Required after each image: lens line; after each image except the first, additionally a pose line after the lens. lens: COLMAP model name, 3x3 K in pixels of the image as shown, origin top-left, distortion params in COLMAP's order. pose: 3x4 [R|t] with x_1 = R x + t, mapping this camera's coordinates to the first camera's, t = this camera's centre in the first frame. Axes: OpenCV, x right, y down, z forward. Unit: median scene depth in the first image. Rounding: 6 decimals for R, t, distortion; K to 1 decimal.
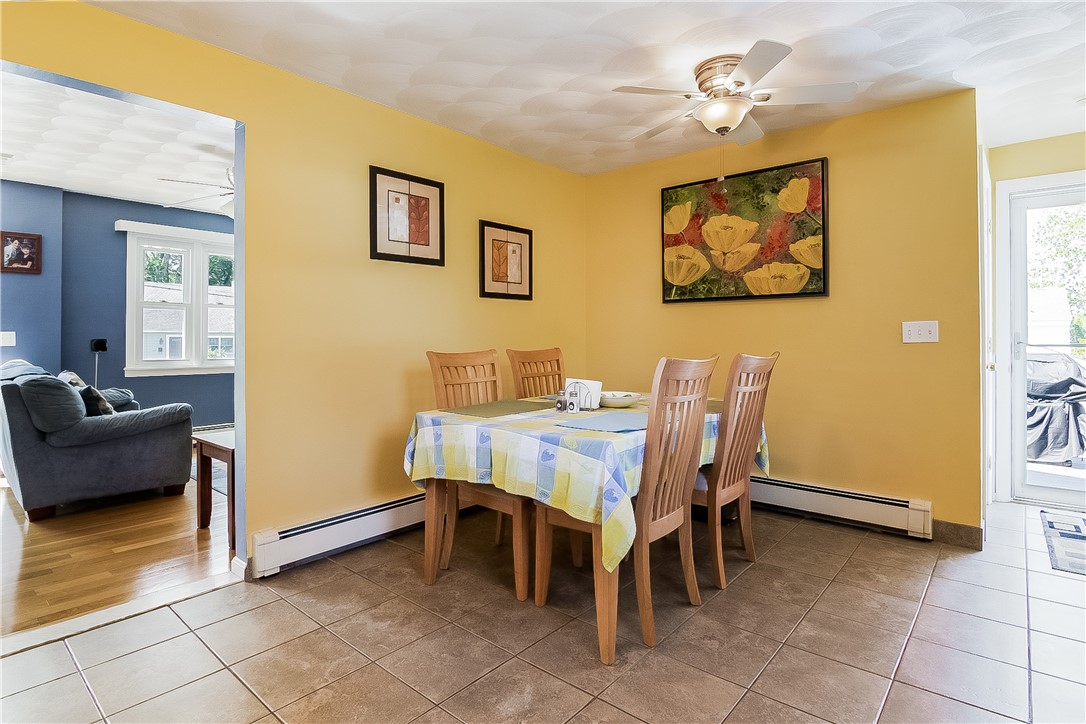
lens RADIAL K [[551.1, 0, 542.0], [0, 551.1, 335.8], [0, 0, 1]] dist [-0.013665, -0.000098]
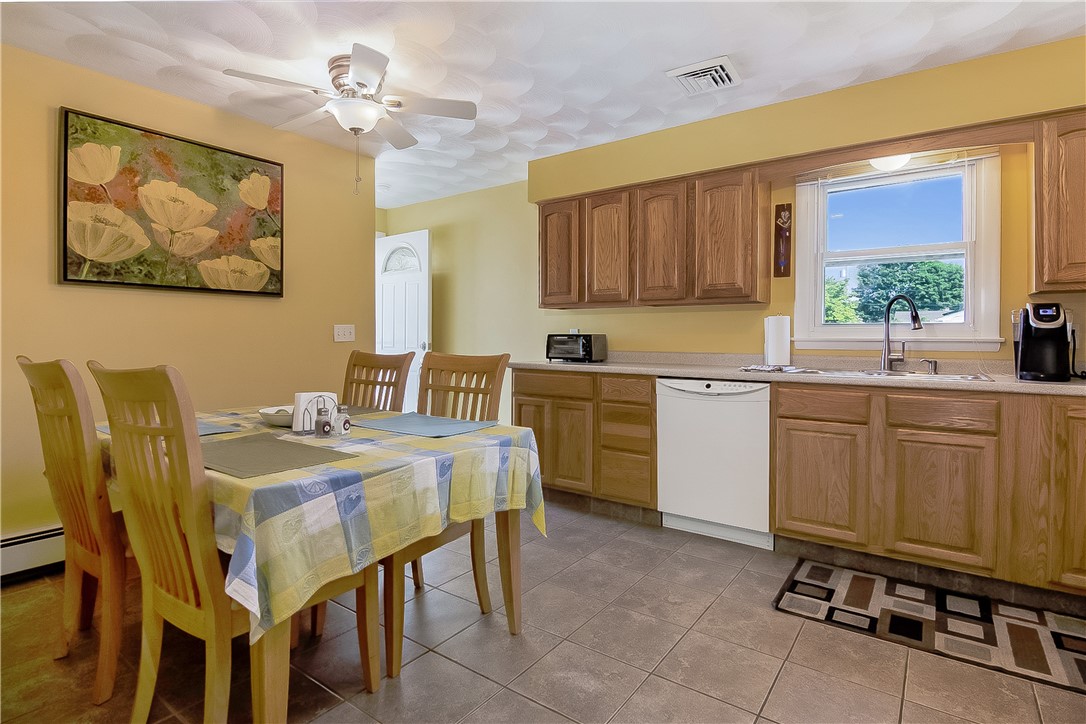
lens RADIAL K [[551.1, 0, 542.0], [0, 551.1, 335.8], [0, 0, 1]] dist [-0.013665, -0.000098]
pose [[-0.078144, 0.003668, 0.996935, -0.518212], [-0.006569, 0.999970, -0.004194, 0.001447], [-0.996920, -0.006876, -0.078117, 0.544375]]
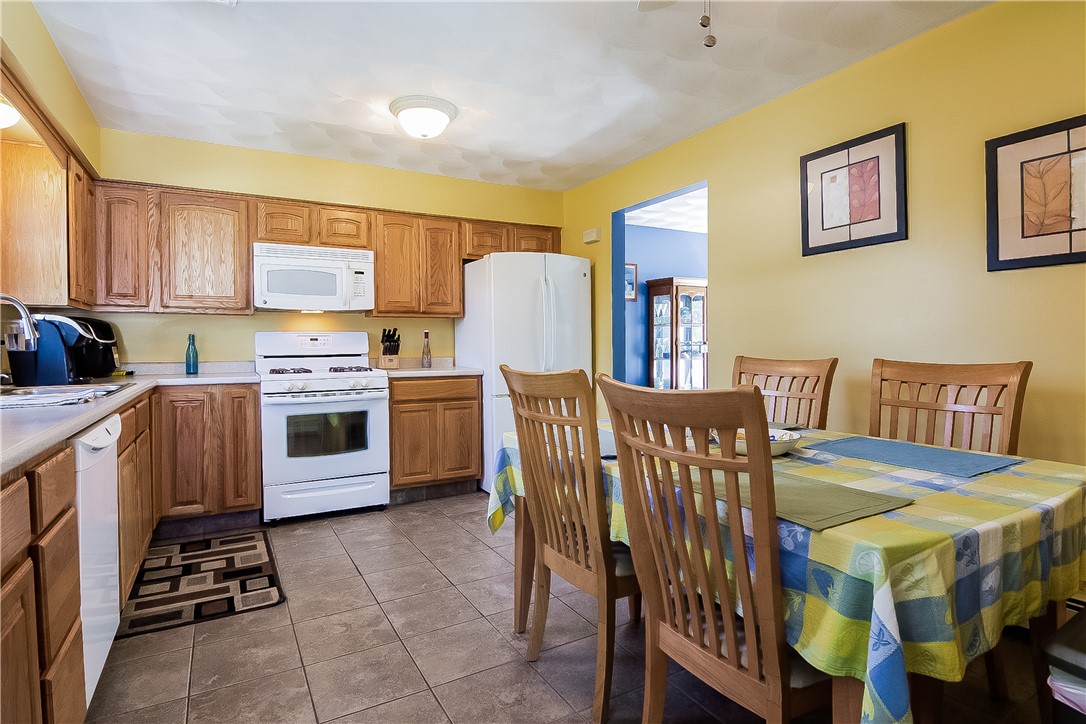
lens RADIAL K [[574.0, 0, 541.1], [0, 574.0, 345.0], [0, 0, 1]] dist [-0.001422, -0.000277]
pose [[-0.337014, 0.013239, -0.941407, 0.637848], [0.013574, 0.999866, 0.009201, -0.003389], [0.941402, -0.009678, -0.337148, 0.759225]]
